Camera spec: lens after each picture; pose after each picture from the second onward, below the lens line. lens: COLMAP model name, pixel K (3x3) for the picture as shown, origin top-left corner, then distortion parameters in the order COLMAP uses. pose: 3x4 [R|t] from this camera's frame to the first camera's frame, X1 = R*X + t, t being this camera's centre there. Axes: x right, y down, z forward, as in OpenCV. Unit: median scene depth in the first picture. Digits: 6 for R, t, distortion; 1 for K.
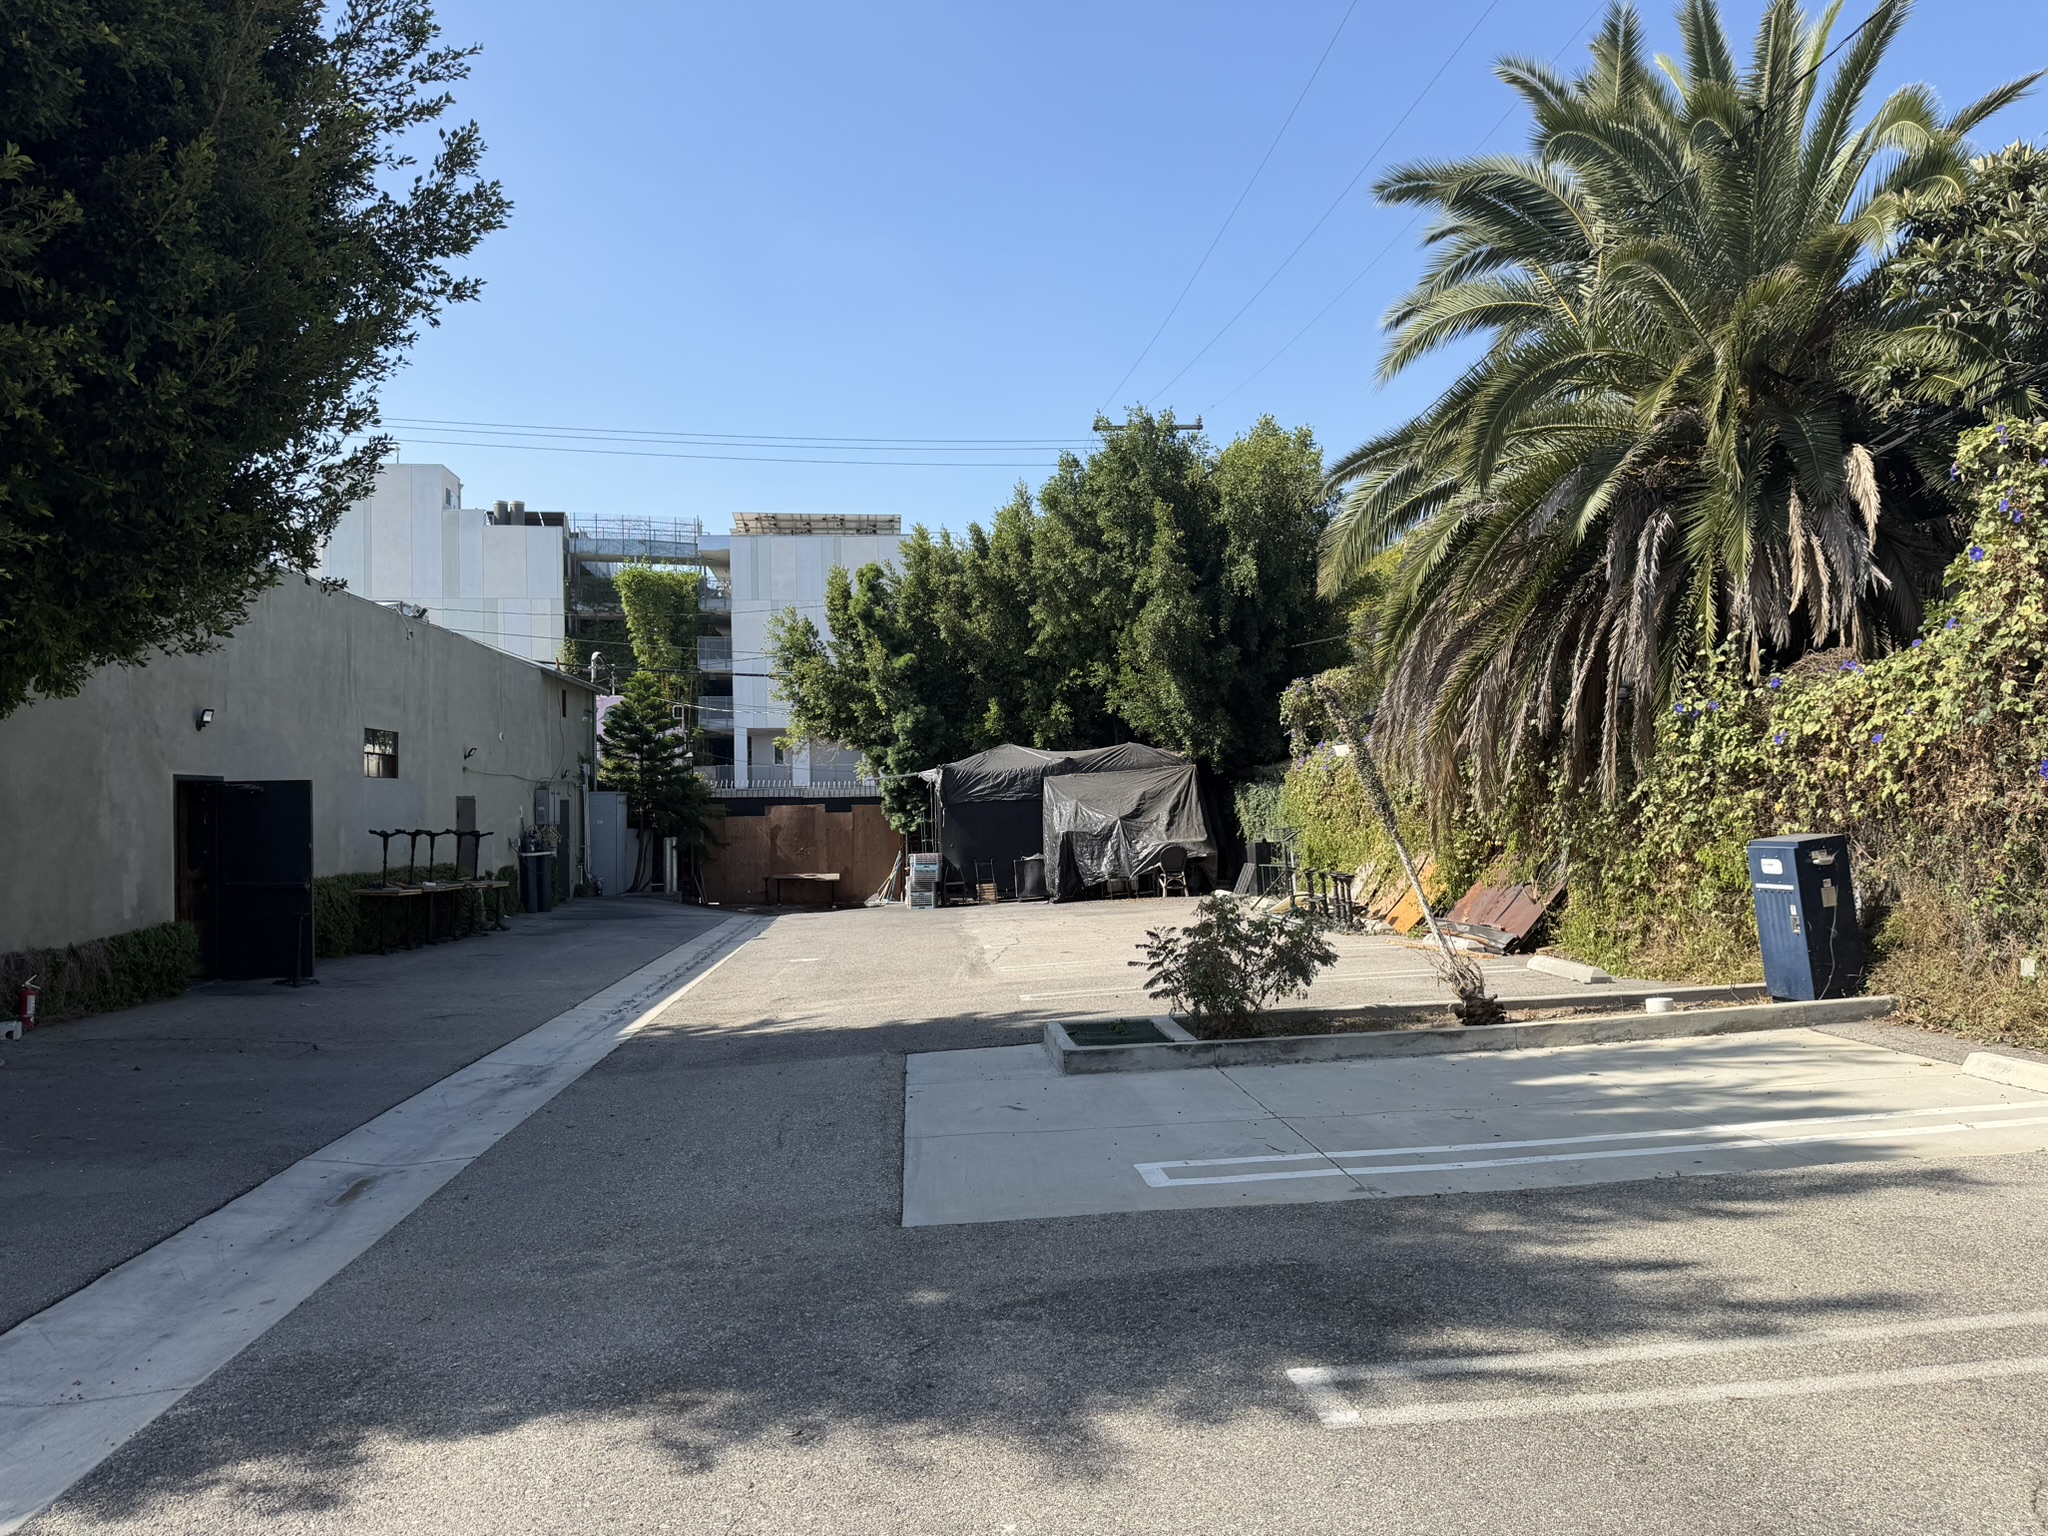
lens RADIAL K [[1437.3, 0, 1024.0], [0, 1437.3, 768.0], [0, 0, 1]] dist [0.093264, -0.128944]
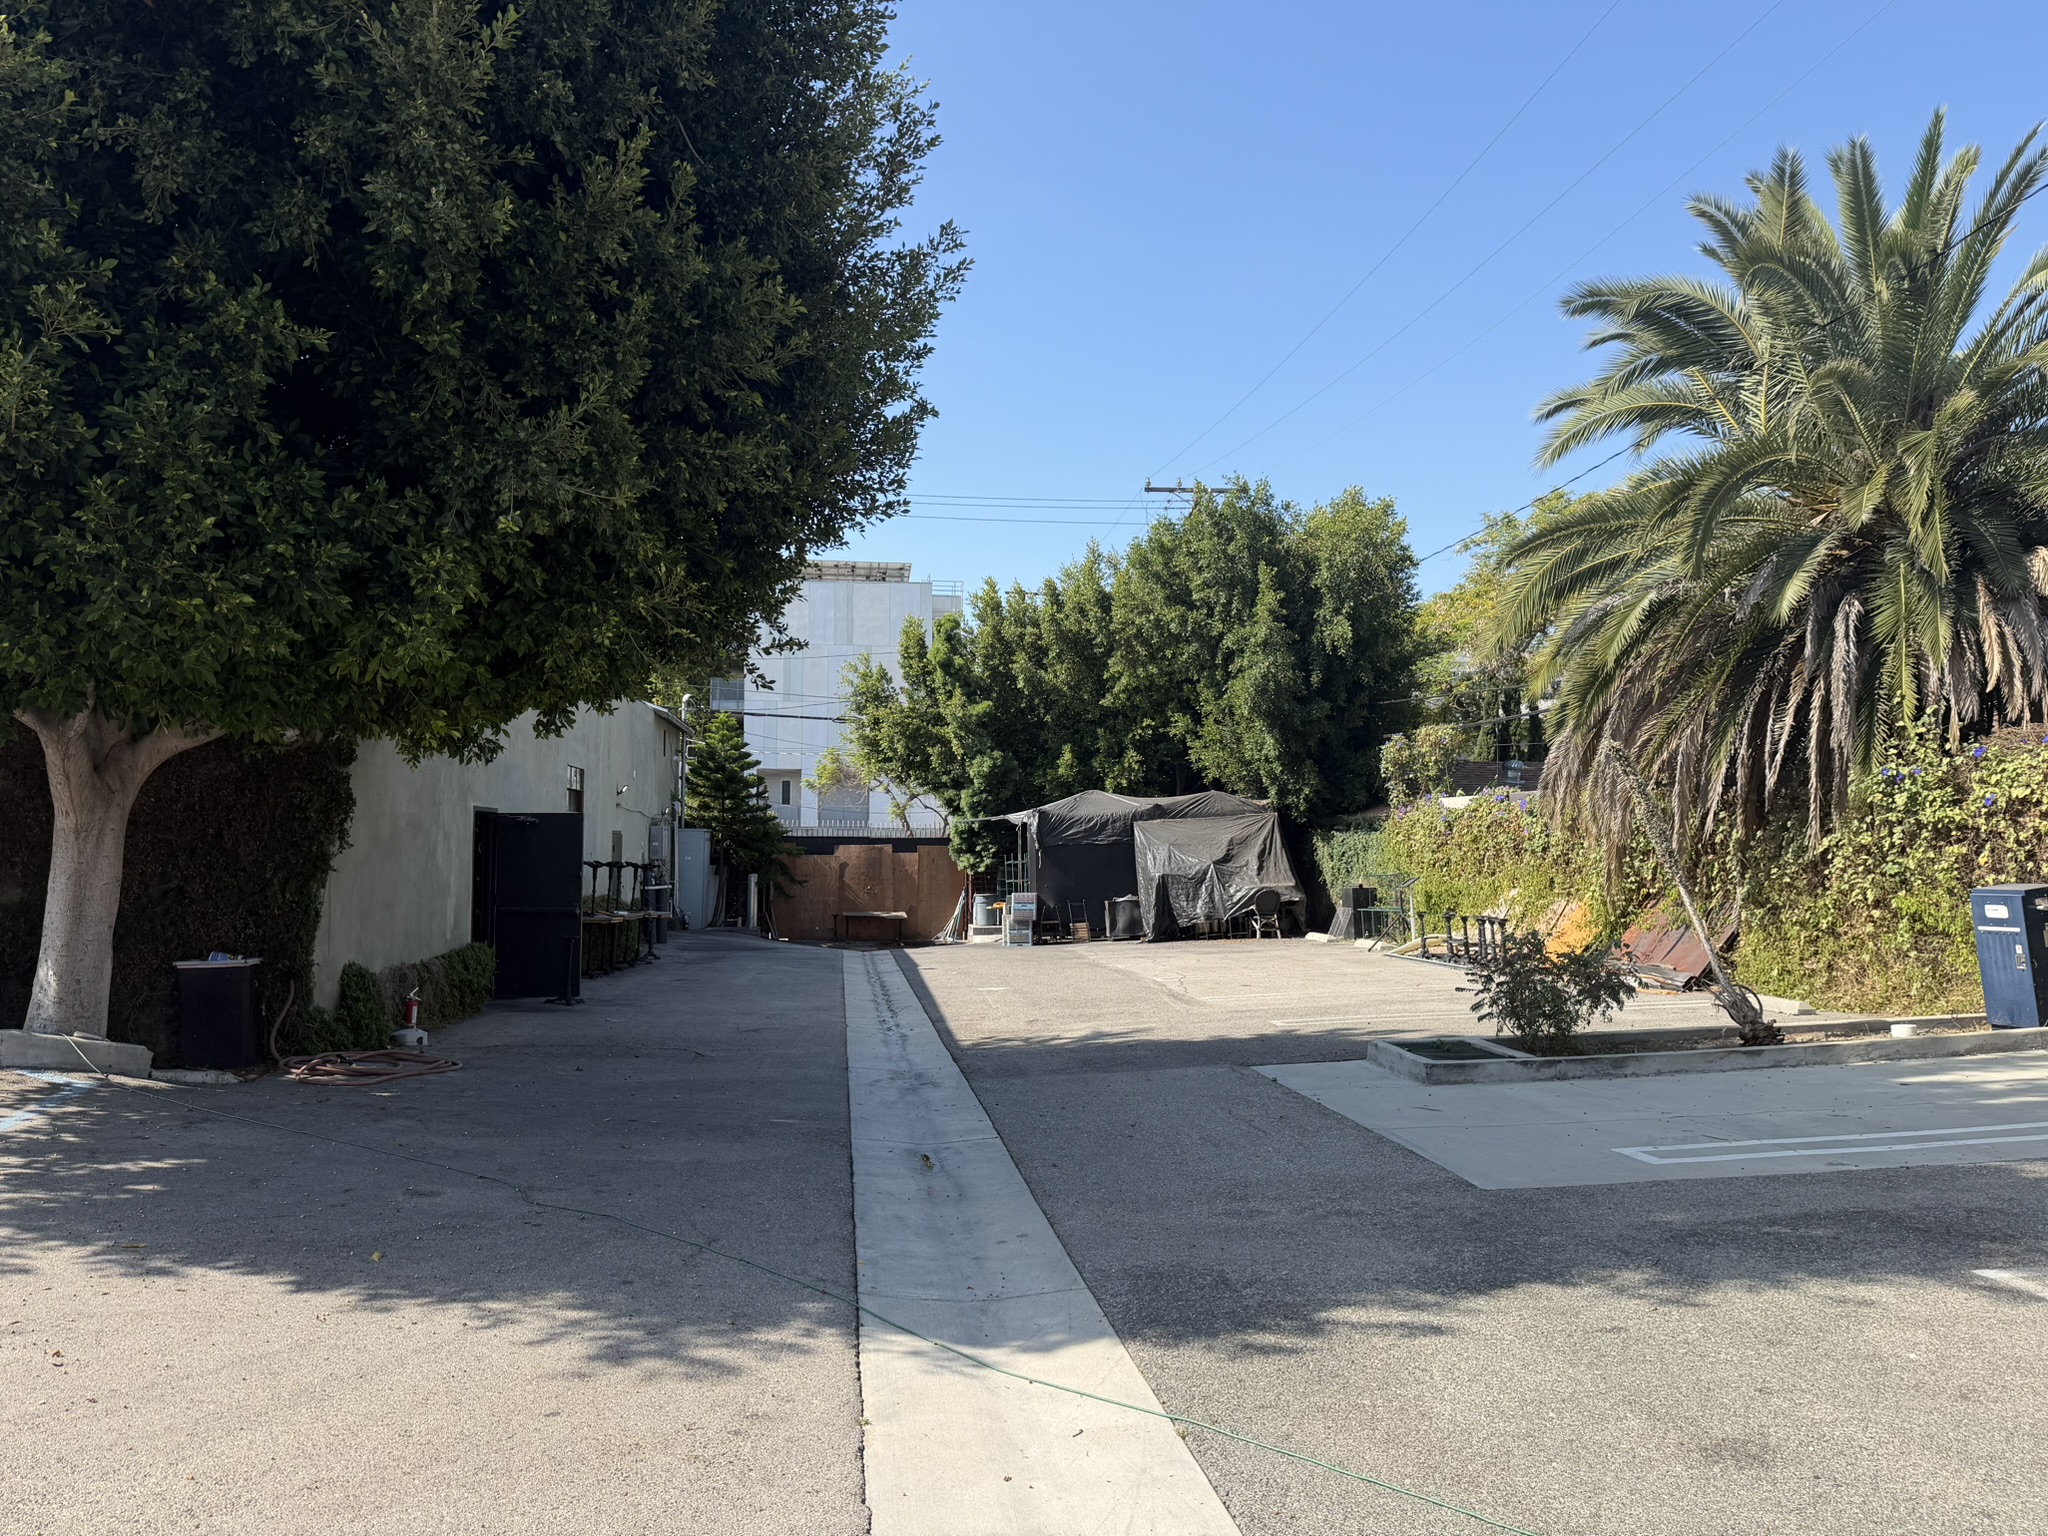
lens RADIAL K [[1427.4, 0, 1032.3], [0, 1427.4, 766.3], [0, 0, 1]] dist [0.065701, -0.085777]
pose [[0.999047, 0.019259, 0.039171, -0.108899], [-0.017973, 0.999297, -0.032901, 0.001422], [-0.039777, 0.032166, 0.998691, -0.041811]]
